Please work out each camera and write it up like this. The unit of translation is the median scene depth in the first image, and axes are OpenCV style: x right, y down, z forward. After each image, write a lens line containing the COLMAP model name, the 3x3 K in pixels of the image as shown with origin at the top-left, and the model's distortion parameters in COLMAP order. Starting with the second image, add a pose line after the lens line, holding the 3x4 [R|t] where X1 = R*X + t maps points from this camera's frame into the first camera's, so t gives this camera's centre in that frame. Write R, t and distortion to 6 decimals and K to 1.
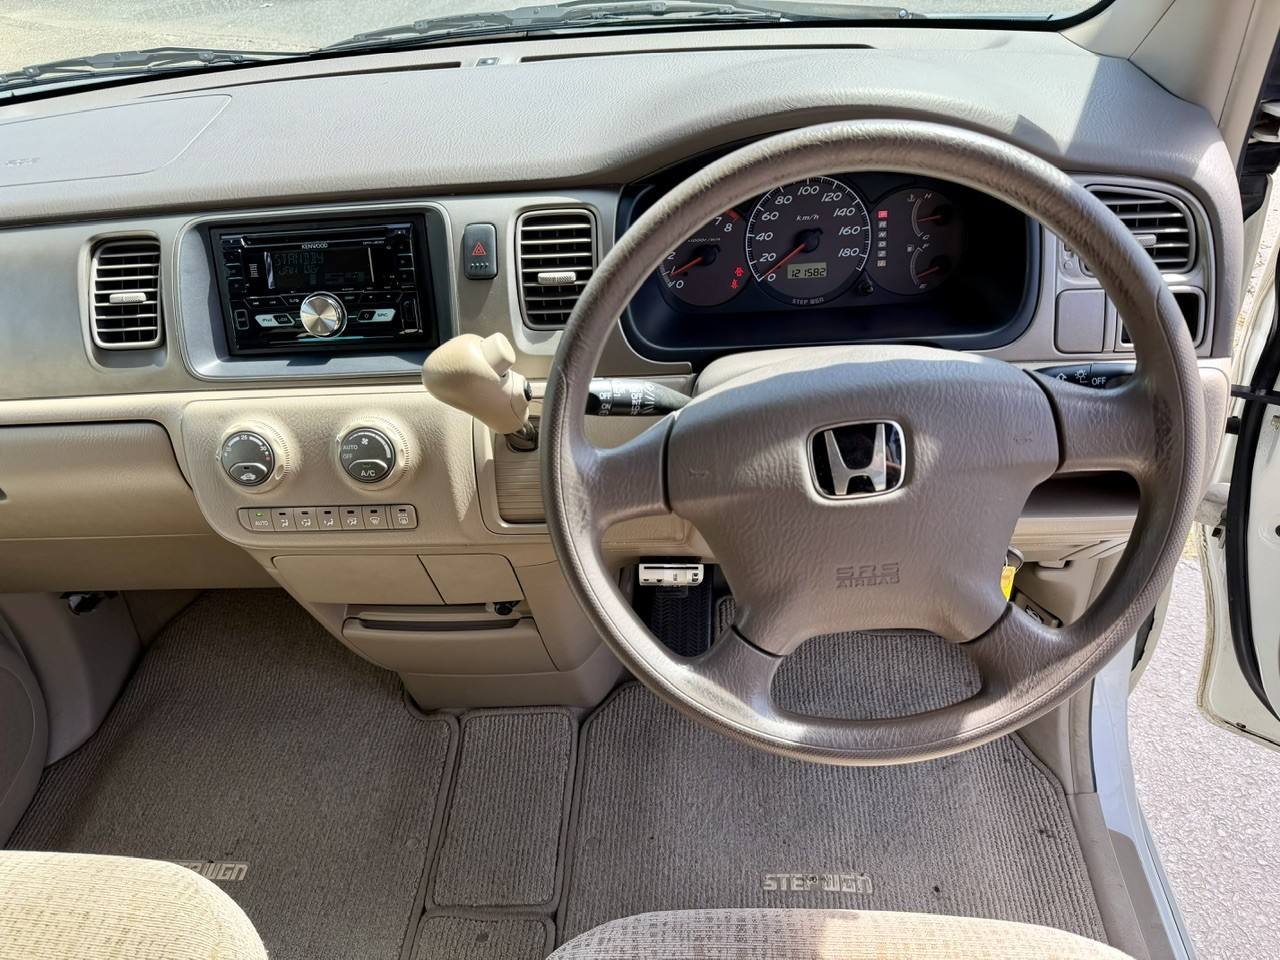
lens RADIAL K [[906.8, 0, 639.3], [0, 906.8, 492.6], [0, 0, 1]] dist [0.082622, -0.141800]
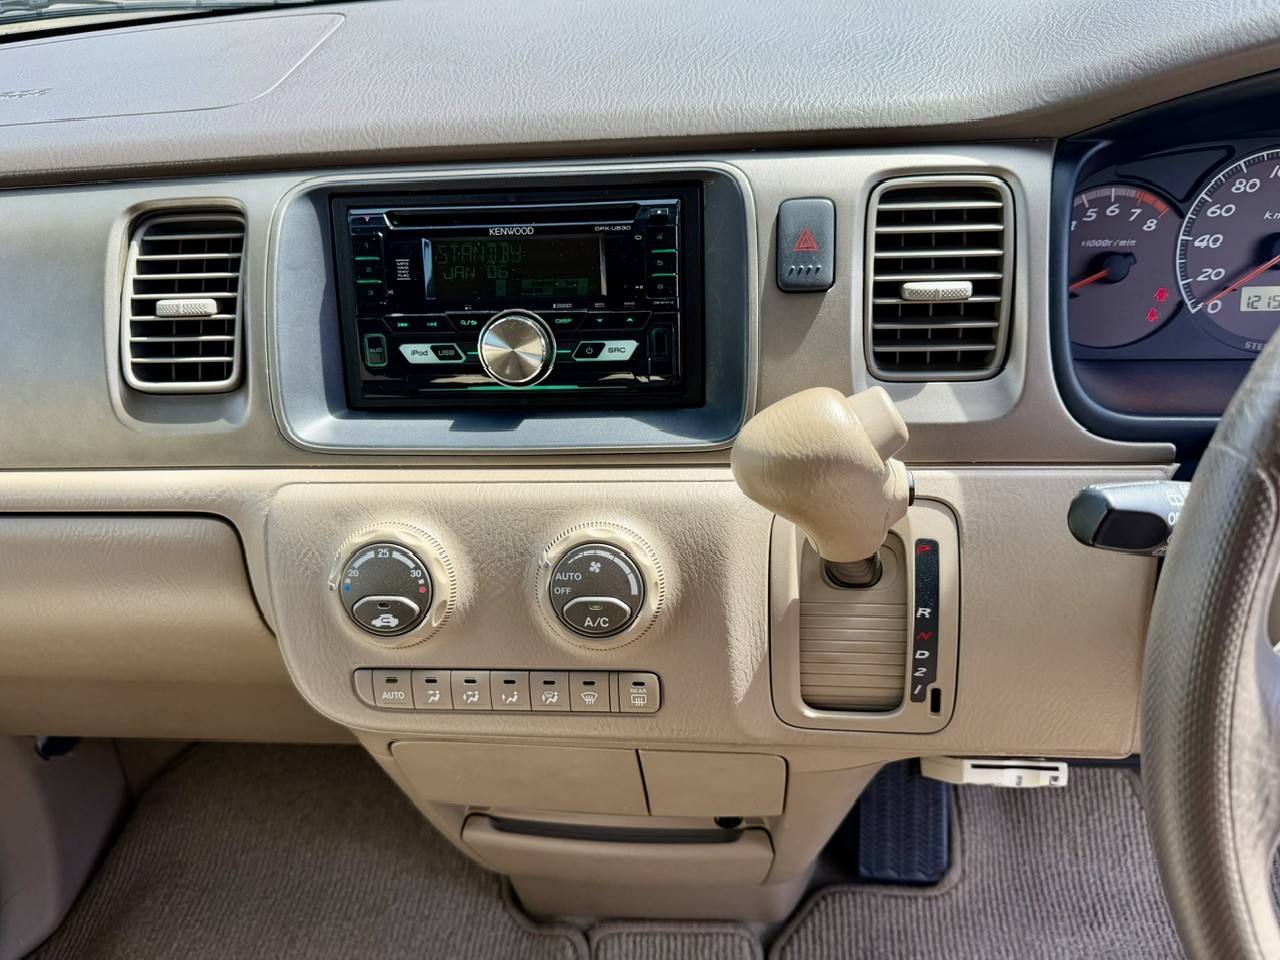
lens RADIAL K [[979.1, 0, 640.0], [0, 979.1, 480.0], [0, 0, 1]] dist [0.092763, -0.162016]
pose [[0.999524, 0.030492, -0.004663, -0.253928], [-0.030749, 0.996926, -0.072061, -0.062313], [0.002451, 0.072170, 0.997389, 0.360342]]
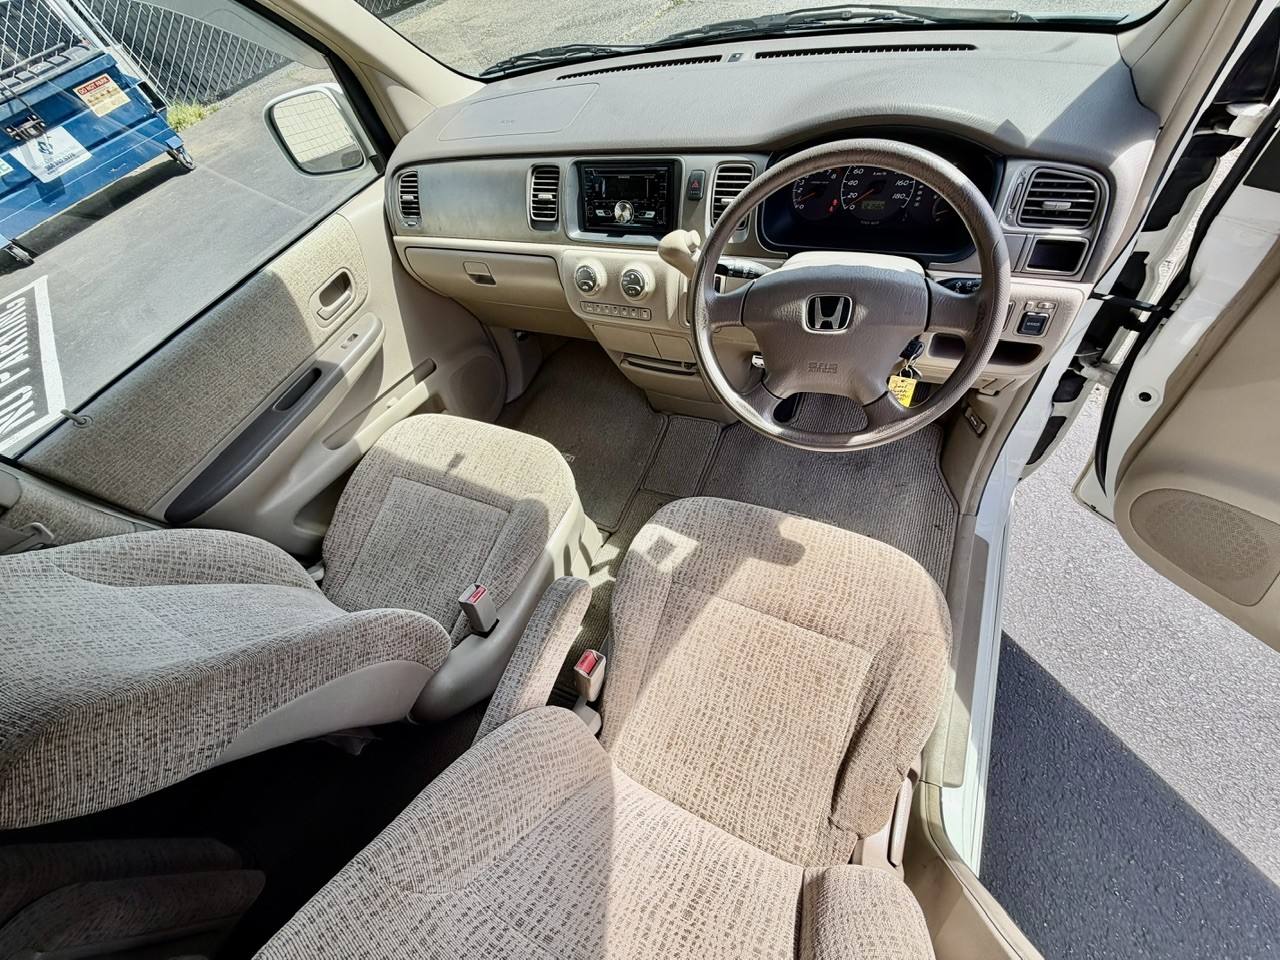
lens RADIAL K [[509.3, 0, 640.0], [0, 509.3, 480.0], [0, 0, 1]] dist [0.000916, -0.000046]
pose [[0.933983, 0.226777, -0.276132, 0.164516], [-0.129495, 0.935077, 0.329942, -0.004477], [0.333028, -0.272402, 0.902712, -0.244419]]
